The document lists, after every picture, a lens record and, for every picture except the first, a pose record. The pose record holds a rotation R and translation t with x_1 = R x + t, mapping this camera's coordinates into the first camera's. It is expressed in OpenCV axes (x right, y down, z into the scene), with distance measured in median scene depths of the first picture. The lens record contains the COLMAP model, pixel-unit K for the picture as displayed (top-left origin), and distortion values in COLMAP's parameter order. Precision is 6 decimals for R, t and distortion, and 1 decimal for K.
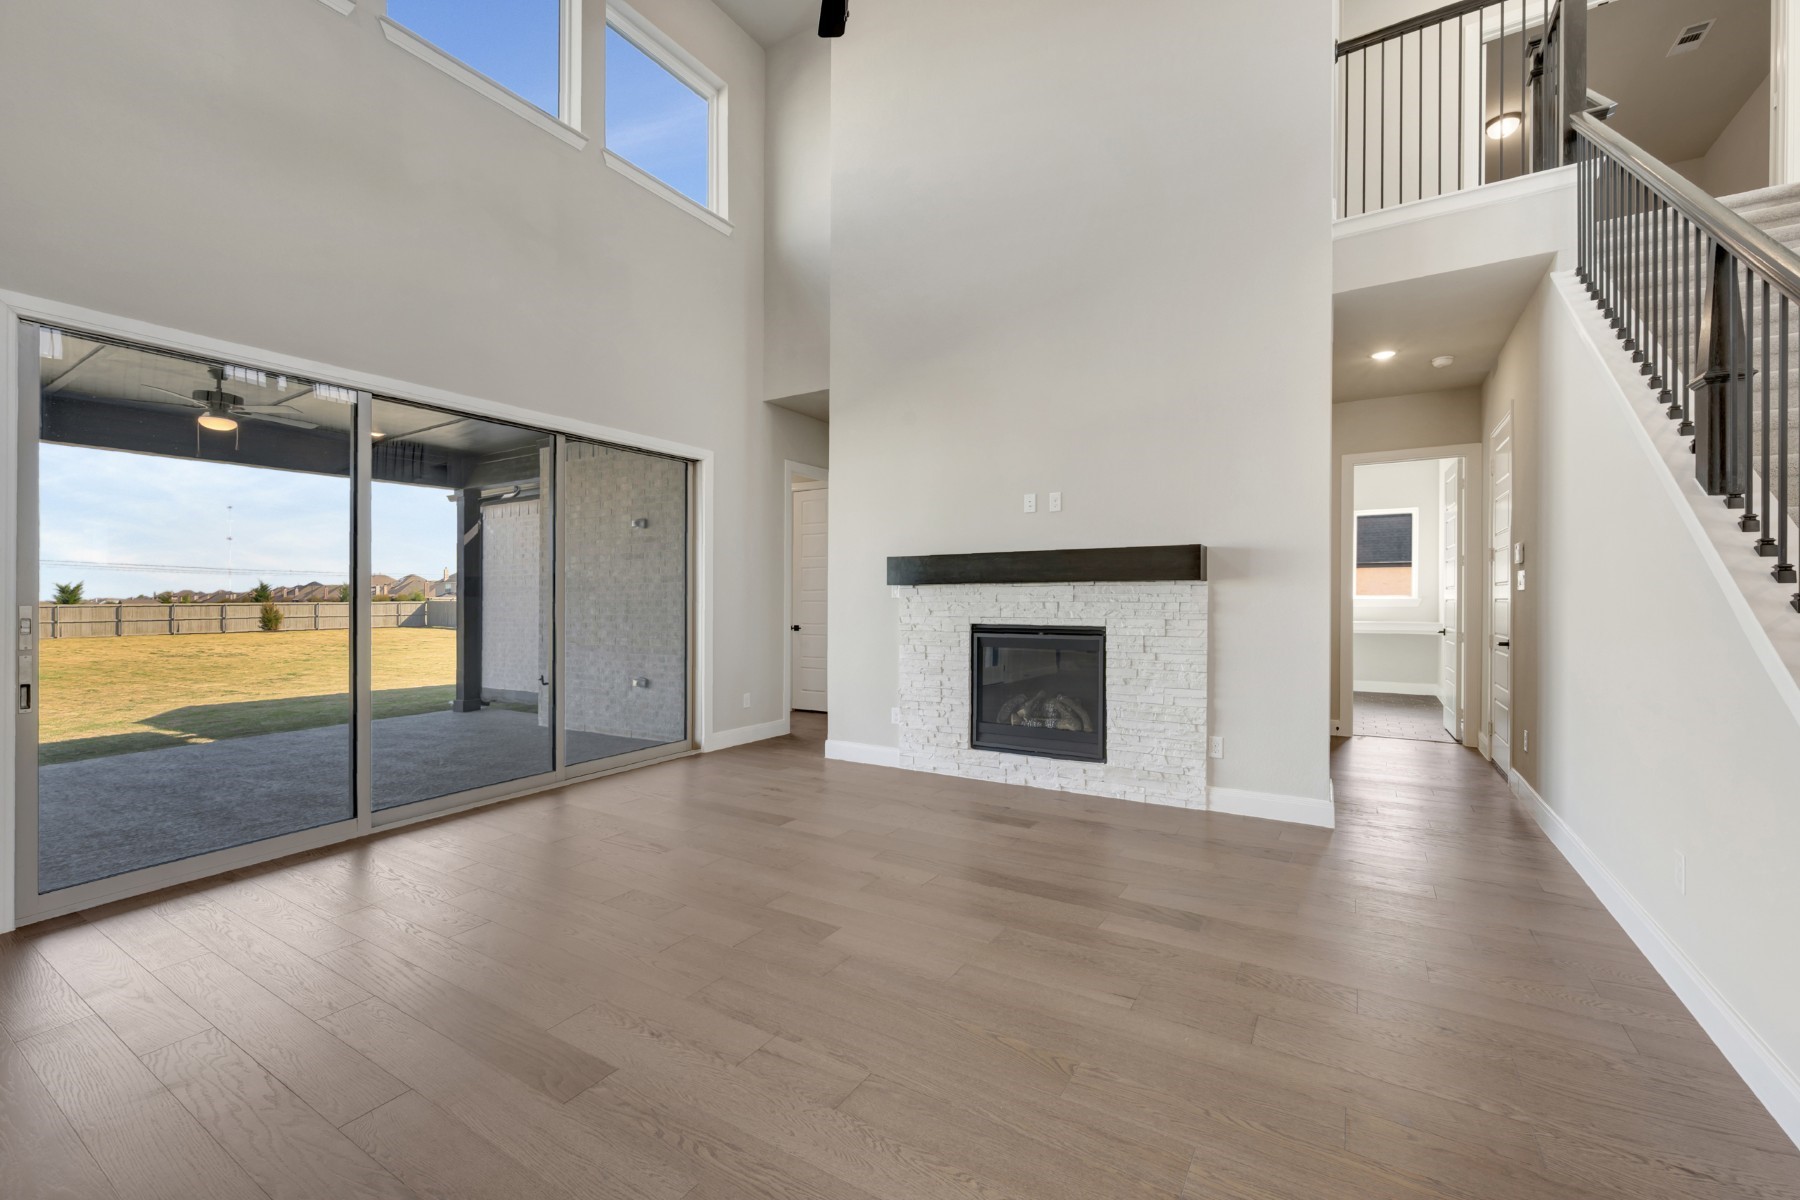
lens RADIAL K [[721.5, 0, 901.2], [0, 721.5, 593.9], [0, 0, 1]] dist [-0.000410, -0.000236]
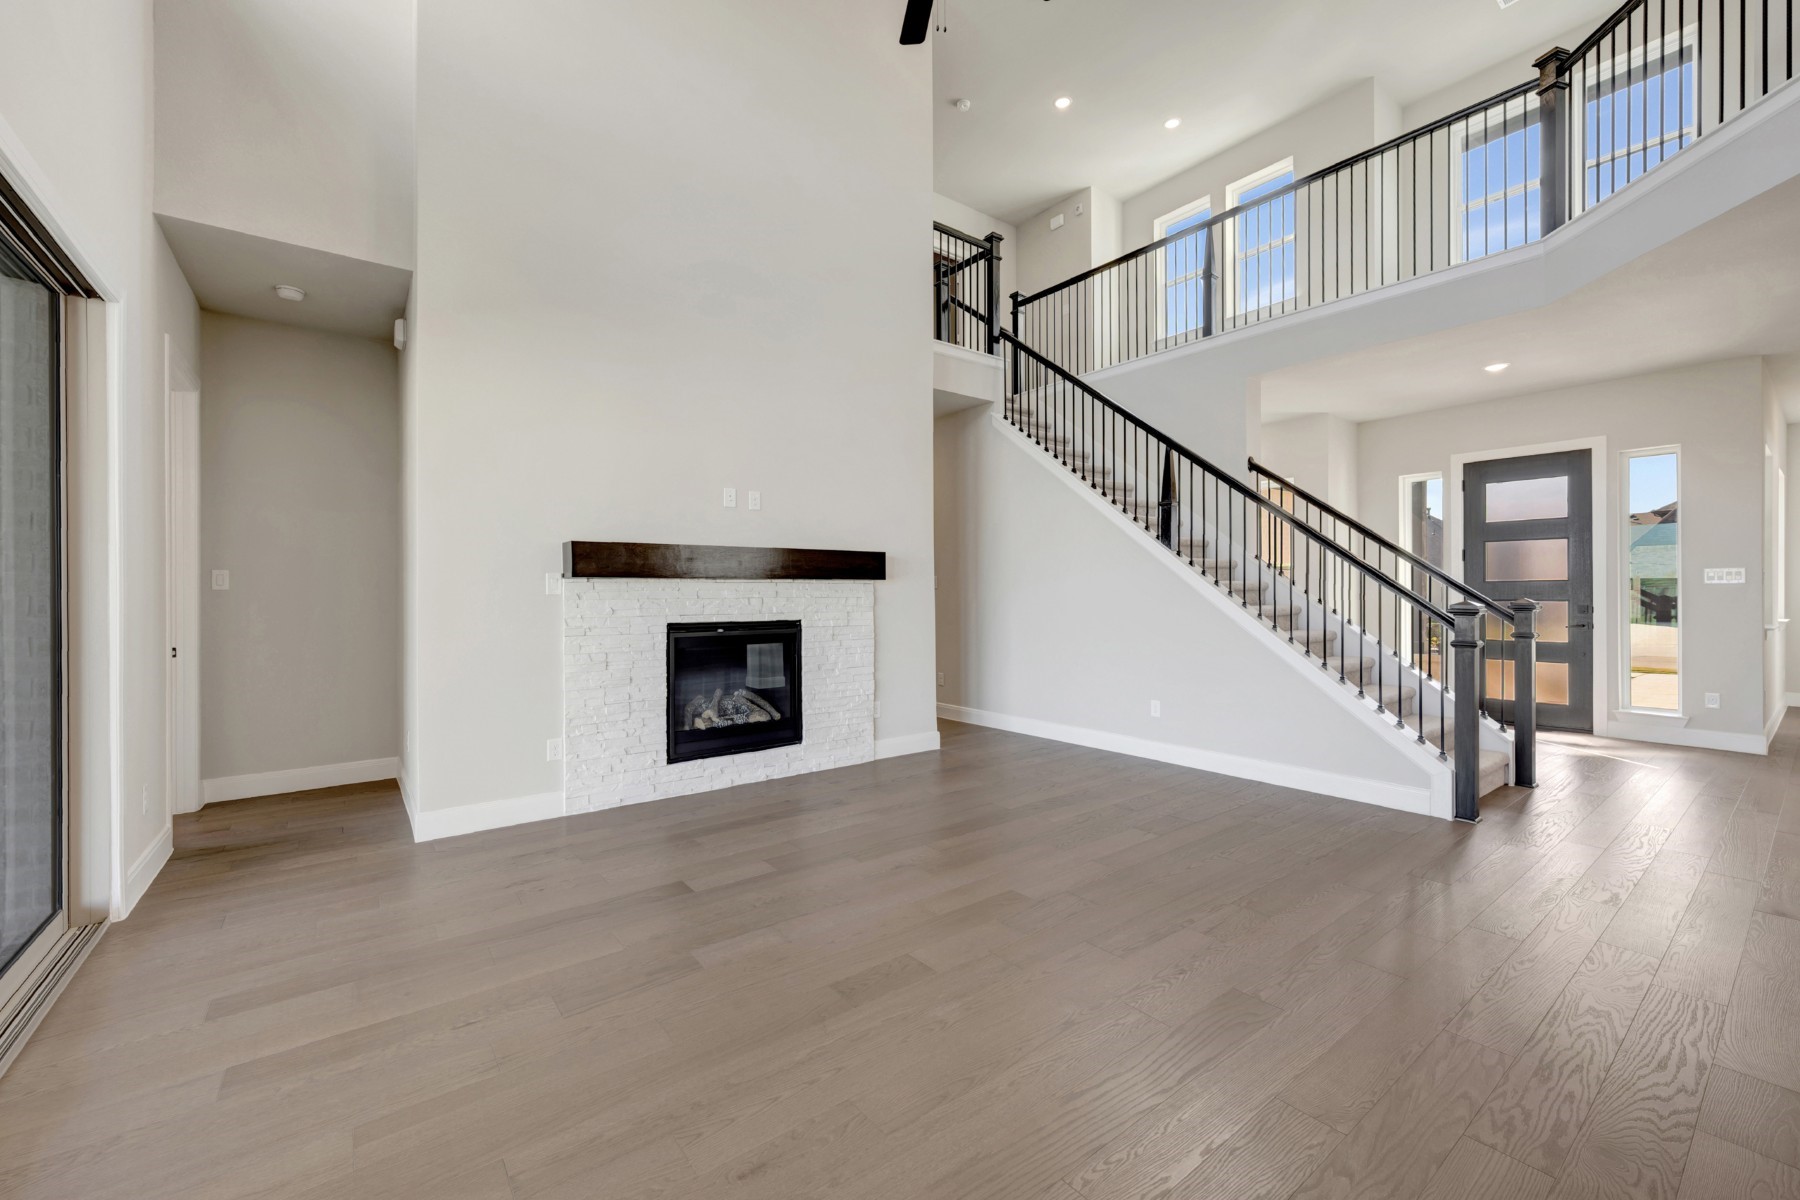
lens RADIAL K [[731.7, 0, 901.2], [0, 731.7, 604.1], [0, 0, 1]] dist [0.000971, -0.000017]
pose [[0.361193, -0.007898, 0.932458, -0.690490], [0.002303, 0.999969, 0.007578, 0.012794], [-0.932488, -0.000590, 0.361200, 0.443558]]
